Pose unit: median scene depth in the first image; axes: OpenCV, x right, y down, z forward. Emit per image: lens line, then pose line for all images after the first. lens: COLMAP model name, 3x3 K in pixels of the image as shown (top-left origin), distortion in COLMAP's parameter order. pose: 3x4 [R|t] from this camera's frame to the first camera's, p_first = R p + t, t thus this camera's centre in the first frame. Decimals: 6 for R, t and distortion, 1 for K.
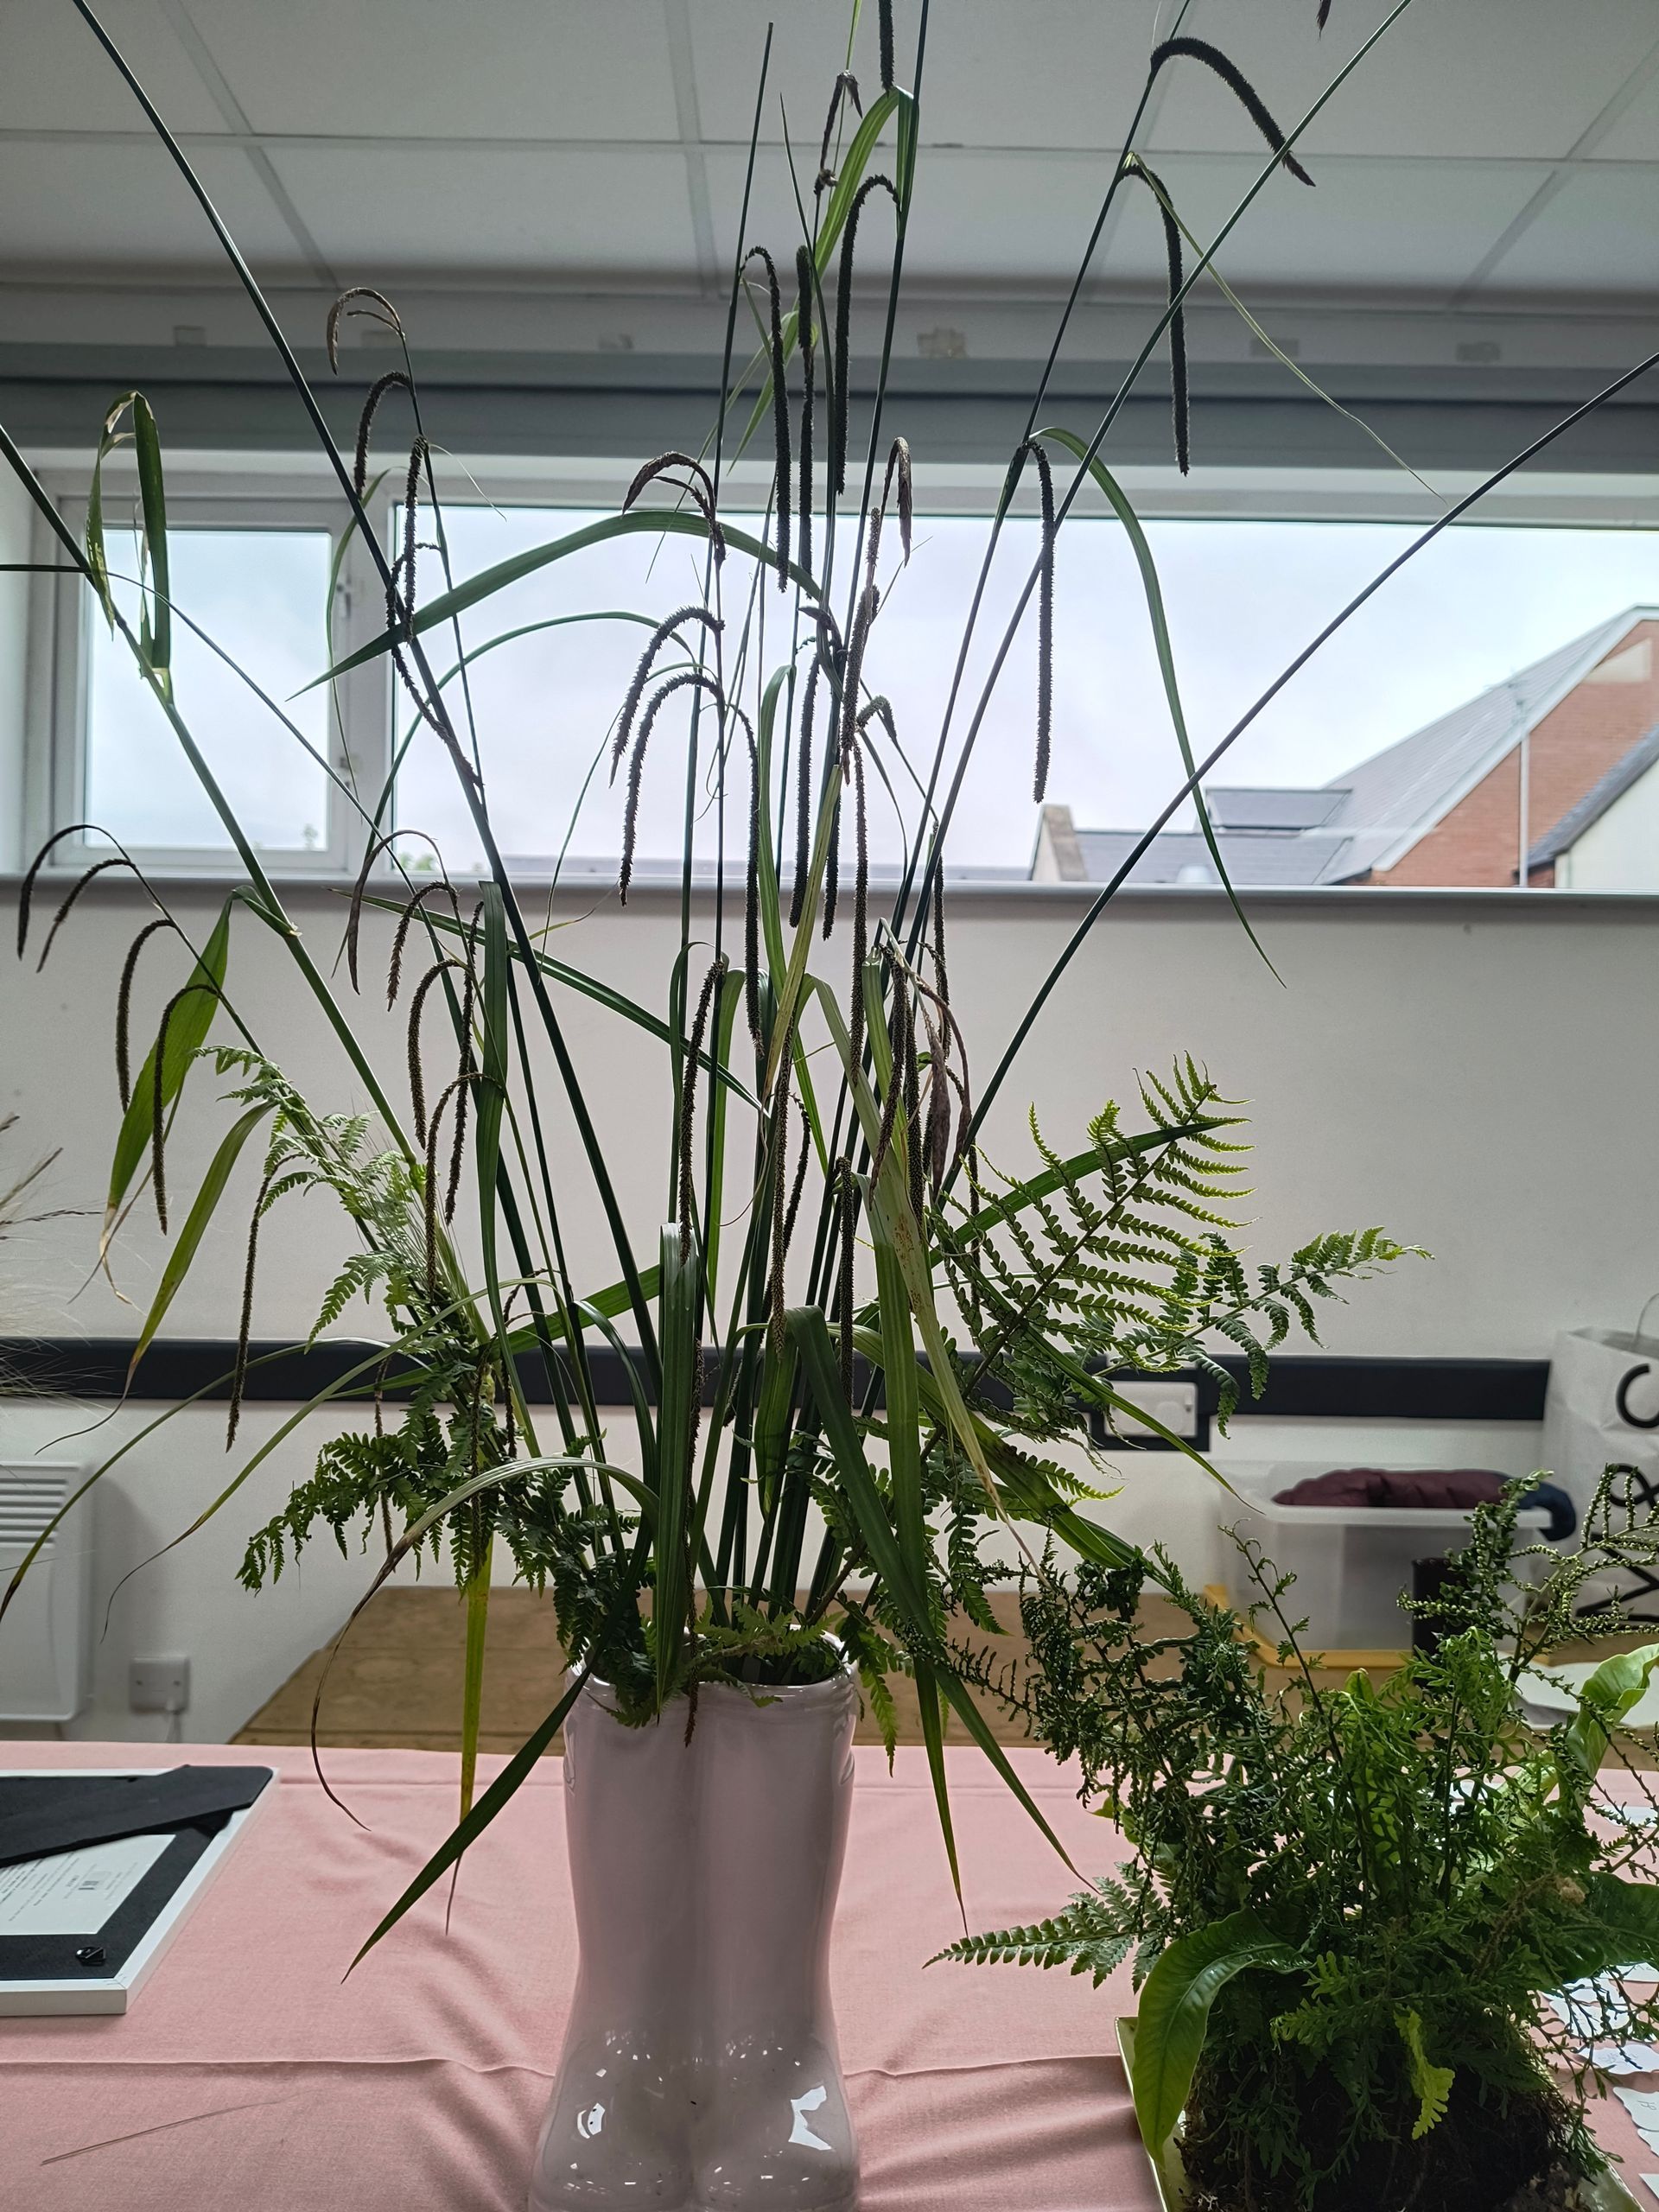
lens RADIAL K [[1669.1, 0, 823.6], [0, 1669.1, 1104.3], [0, 0, 1]] dist [0.013843, 0.005116]
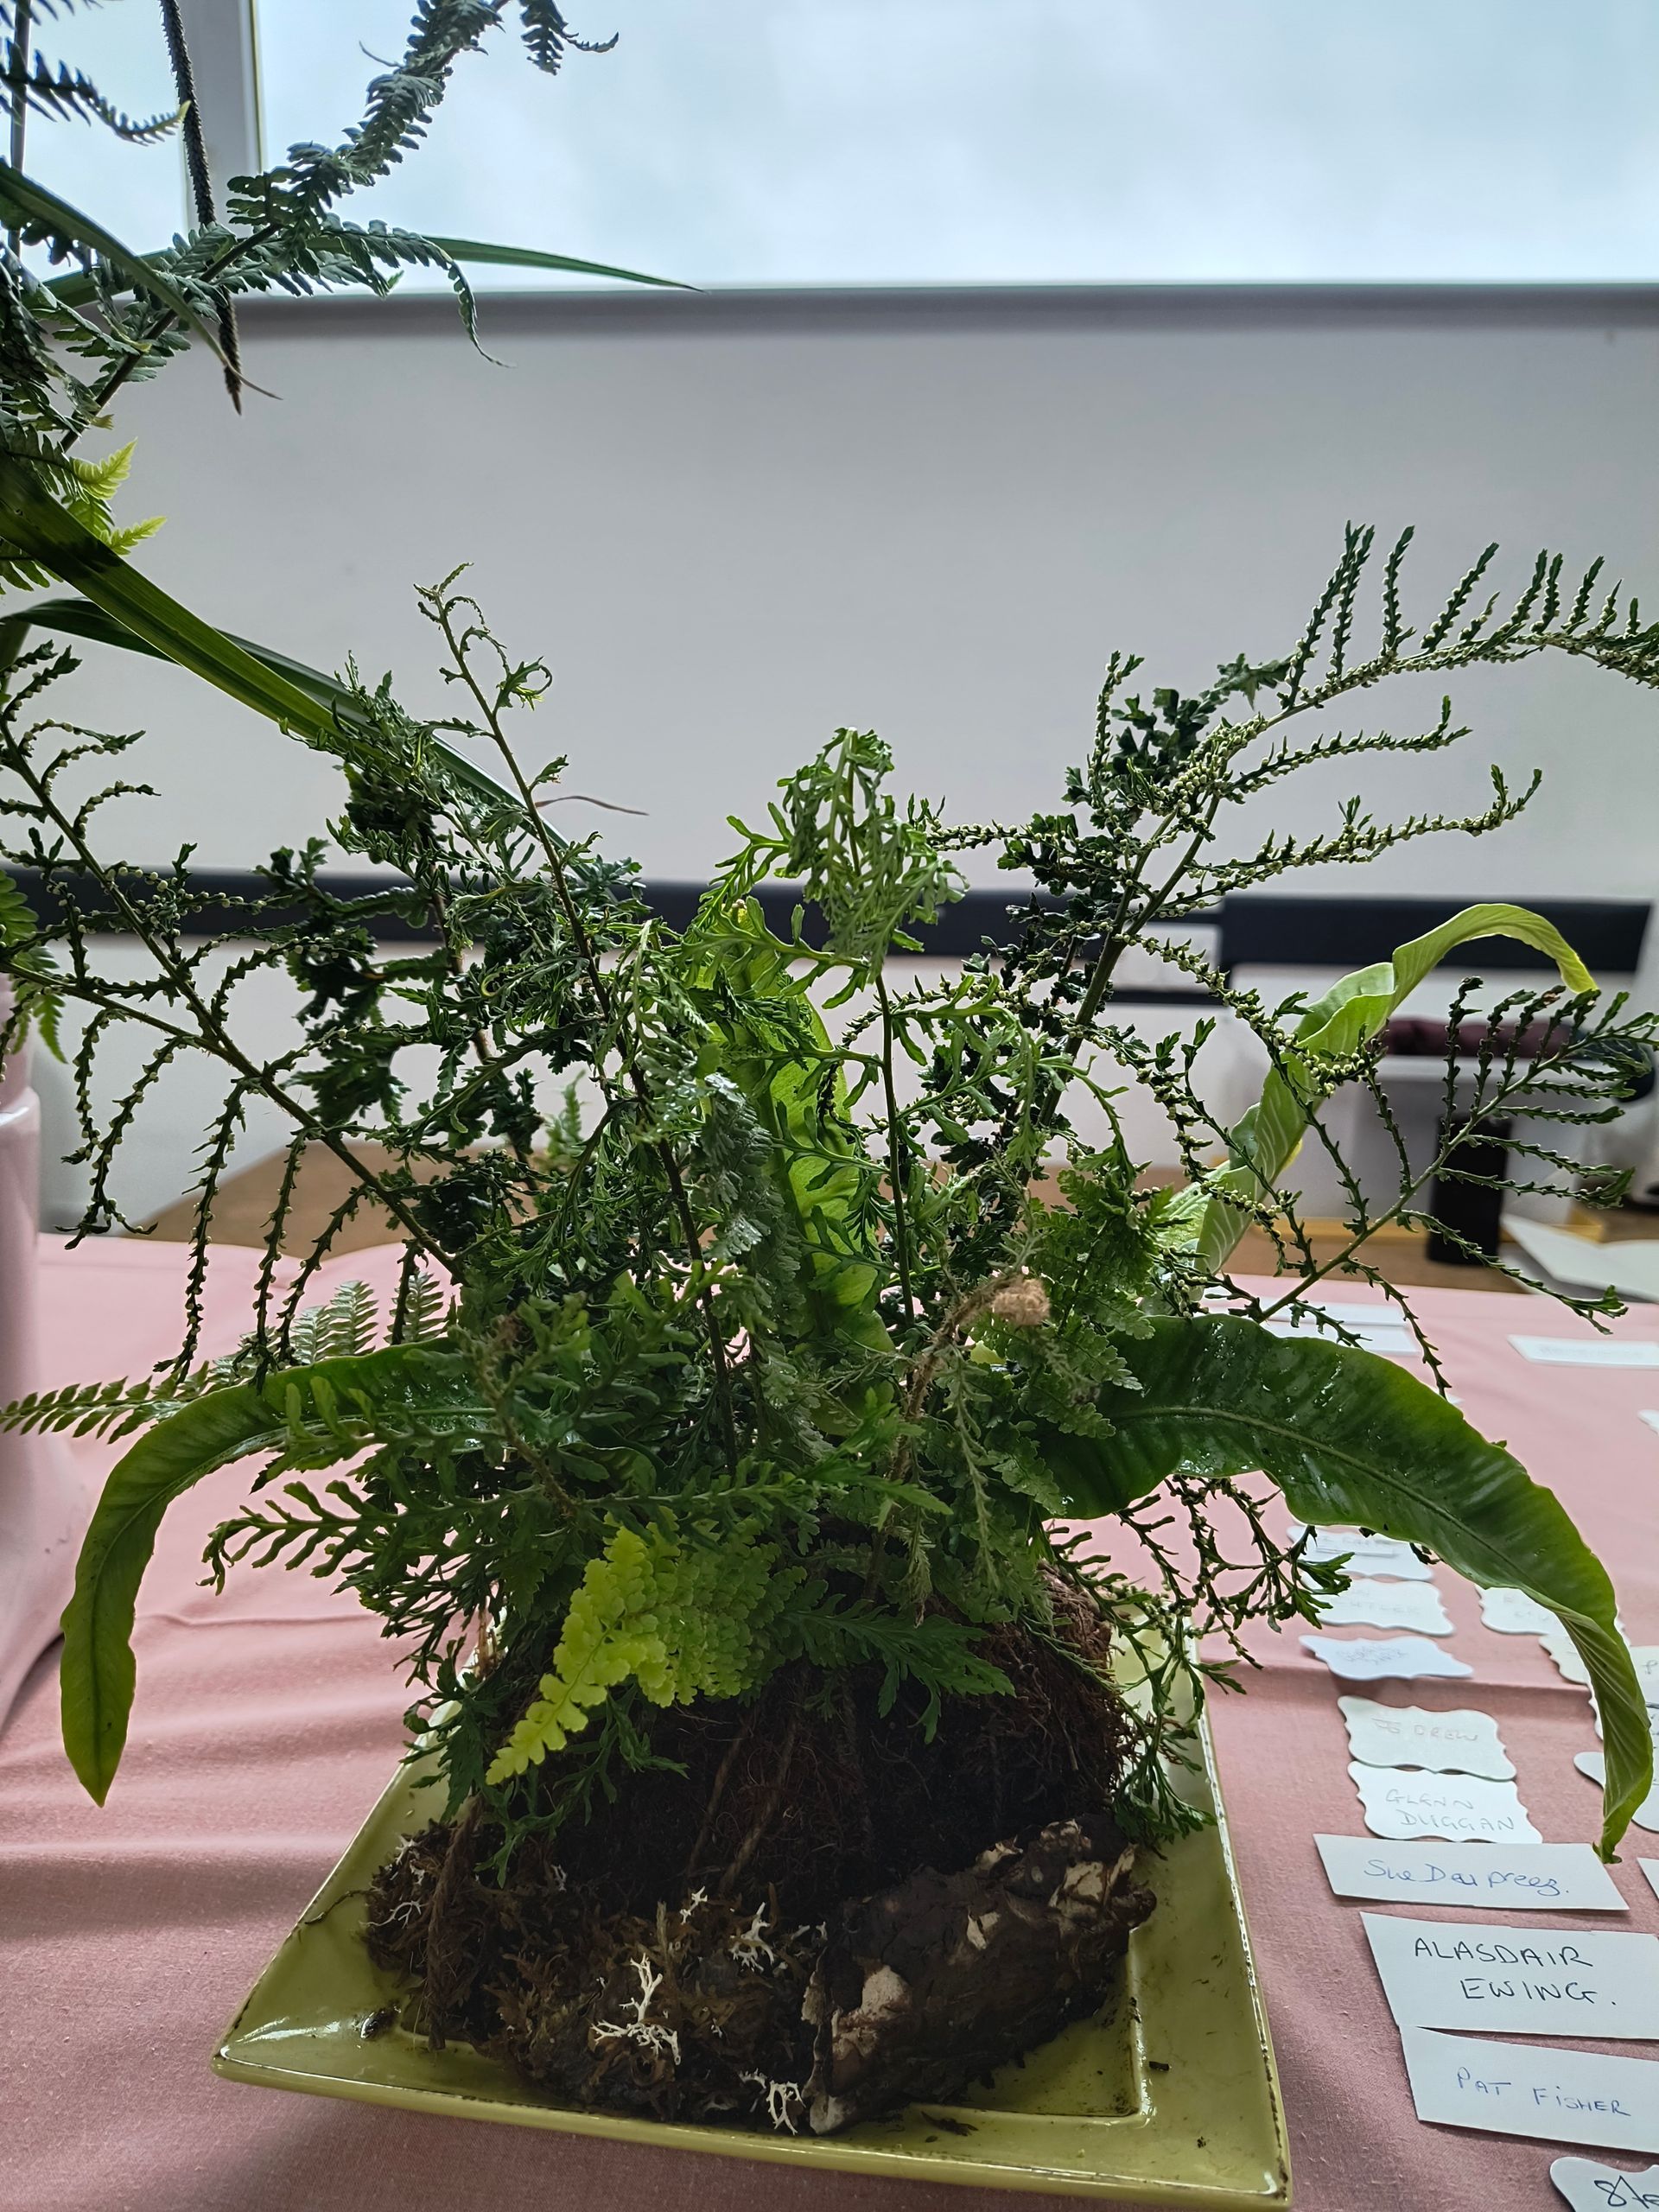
lens RADIAL K [[1669.1, 0, 830.8], [0, 1669.1, 1104.5], [0, 0, 1]] dist [0.013843, 0.005116]
pose [[0.995528, 0.022777, -0.091677, 0.391889], [-0.003127, 0.977910, 0.209003, 0.292297], [0.094412, -0.207782, 0.973608, 0.515694]]
